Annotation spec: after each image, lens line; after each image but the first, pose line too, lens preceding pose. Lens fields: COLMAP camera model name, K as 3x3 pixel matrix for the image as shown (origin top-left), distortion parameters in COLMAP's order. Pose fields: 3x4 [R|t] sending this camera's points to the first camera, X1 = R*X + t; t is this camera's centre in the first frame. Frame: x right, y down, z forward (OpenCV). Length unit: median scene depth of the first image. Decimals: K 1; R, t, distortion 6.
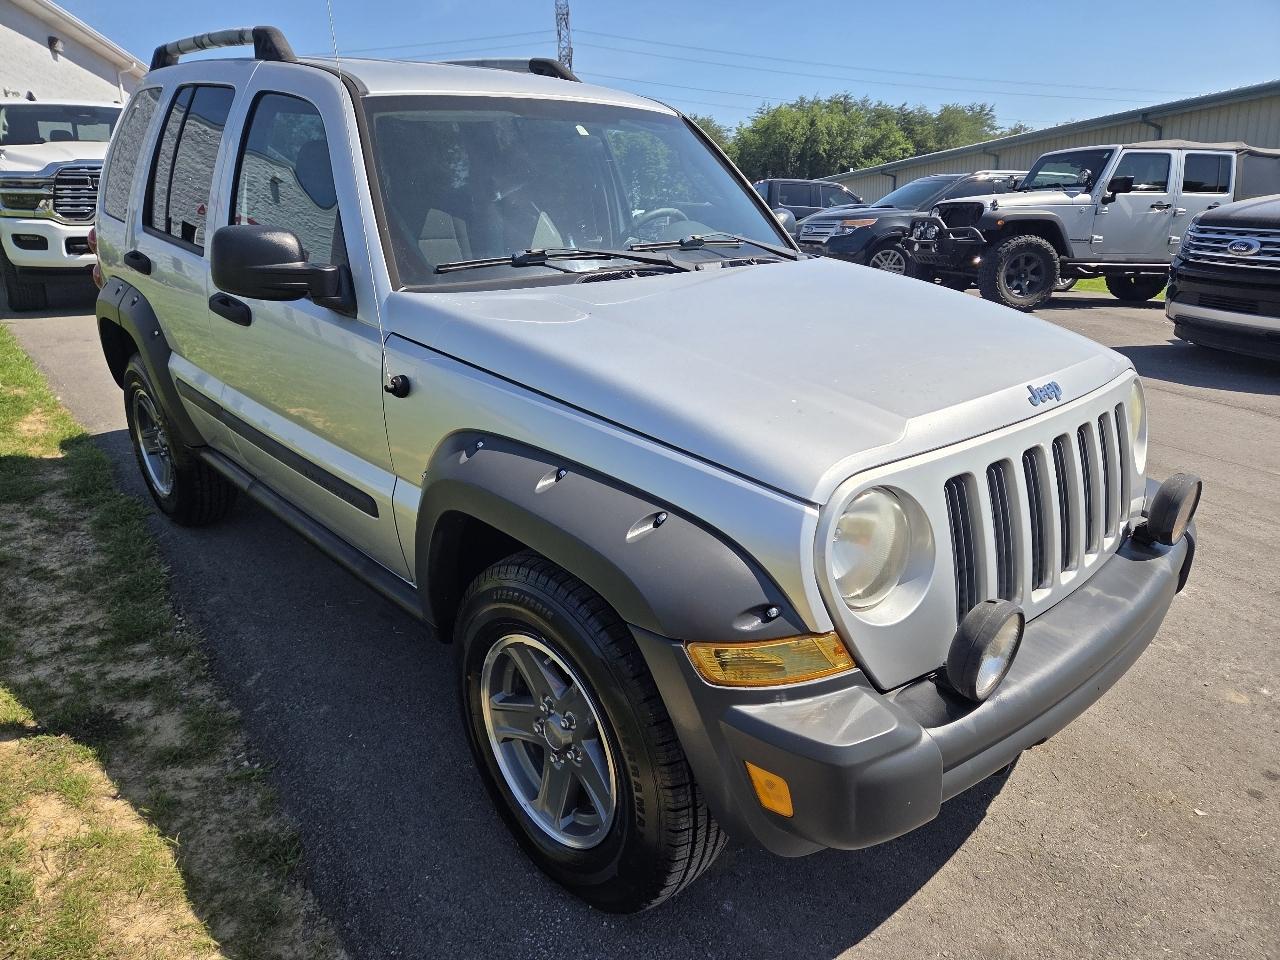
lens RADIAL K [[852.1, 0, 653.3], [0, 852.1, 472.0], [0, 0, 1]] dist [0.076189, -0.072971]
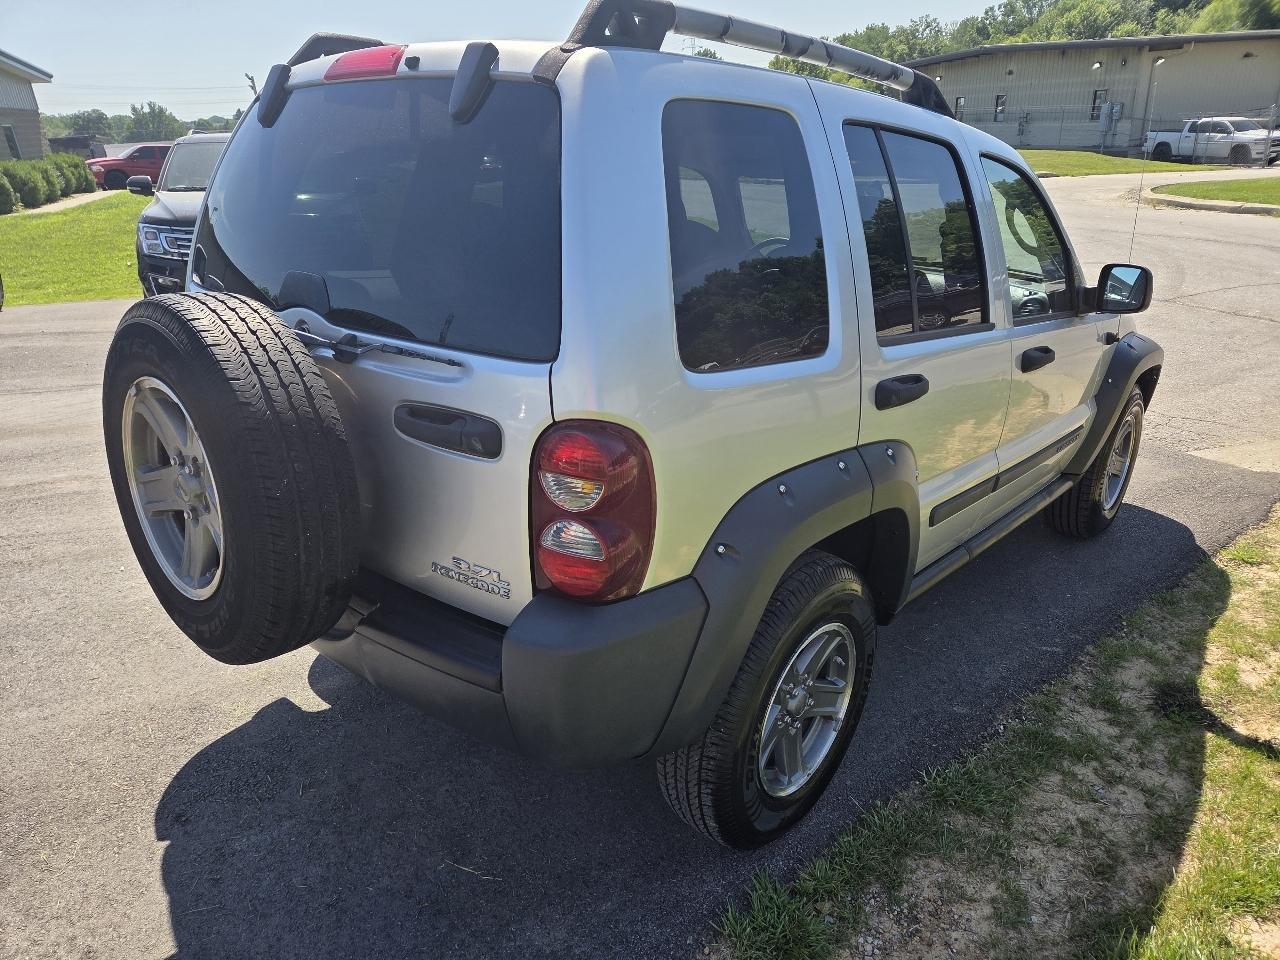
lens RADIAL K [[863.8, 0, 640.0], [0, 863.8, 480.0], [0, 0, 1]] dist [0.070891, -0.058615]
pose [[-0.088340, -0.342713, 0.935278, -1.446721], [0.314048, 0.881478, 0.352662, -0.570696], [-0.945288, 0.324876, 0.029759, 1.404086]]
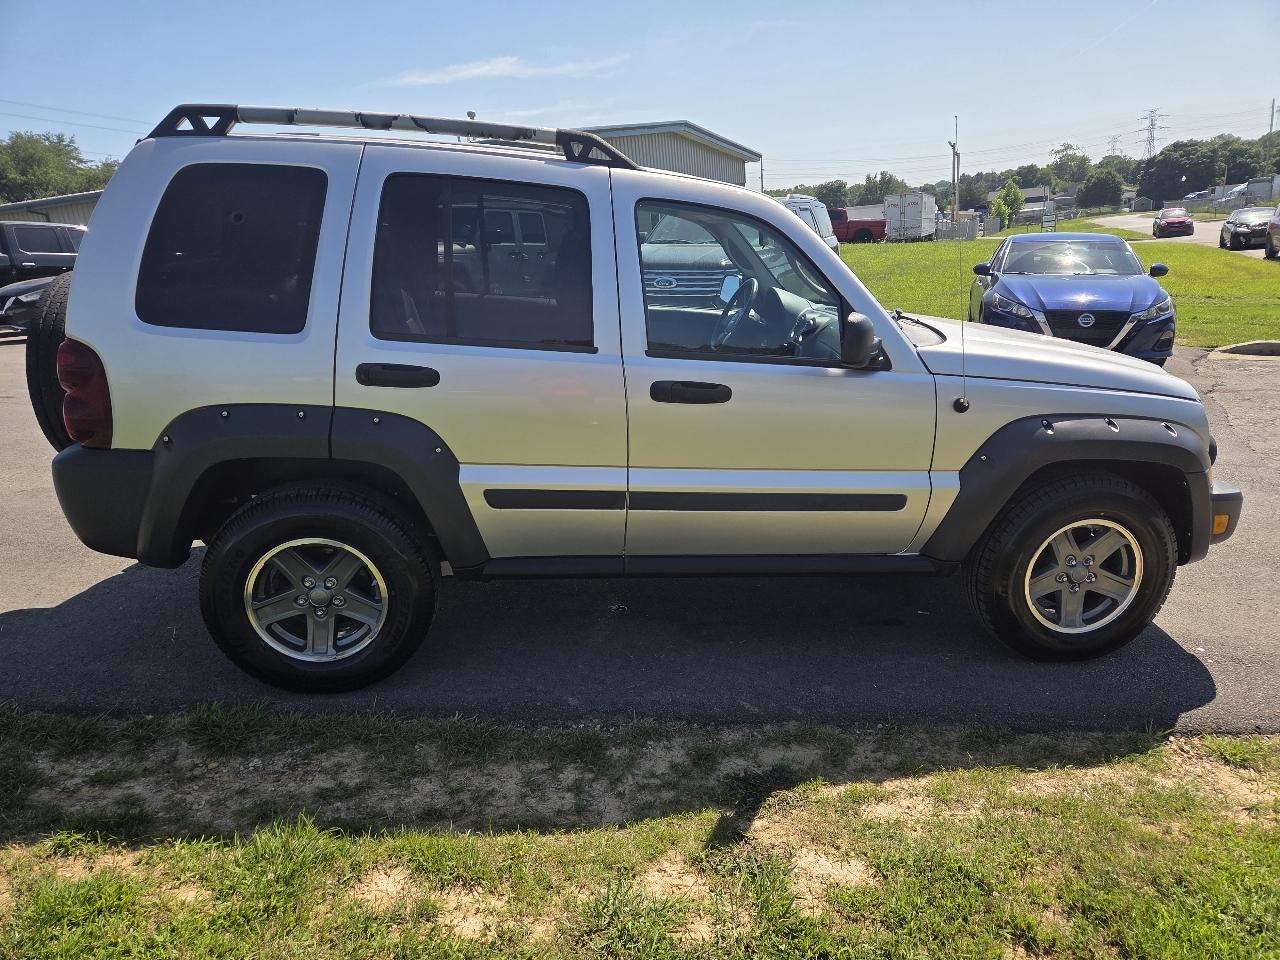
lens RADIAL K [[852.1, 0, 653.3], [0, 852.1, 472.0], [0, 0, 1]] dist [0.076189, -0.072971]
pose [[0.602657, -0.226740, 0.765110, -1.315566], [0.255761, 0.963088, 0.083954, -0.186764], [-0.755904, 0.145090, 0.638403, 0.319090]]
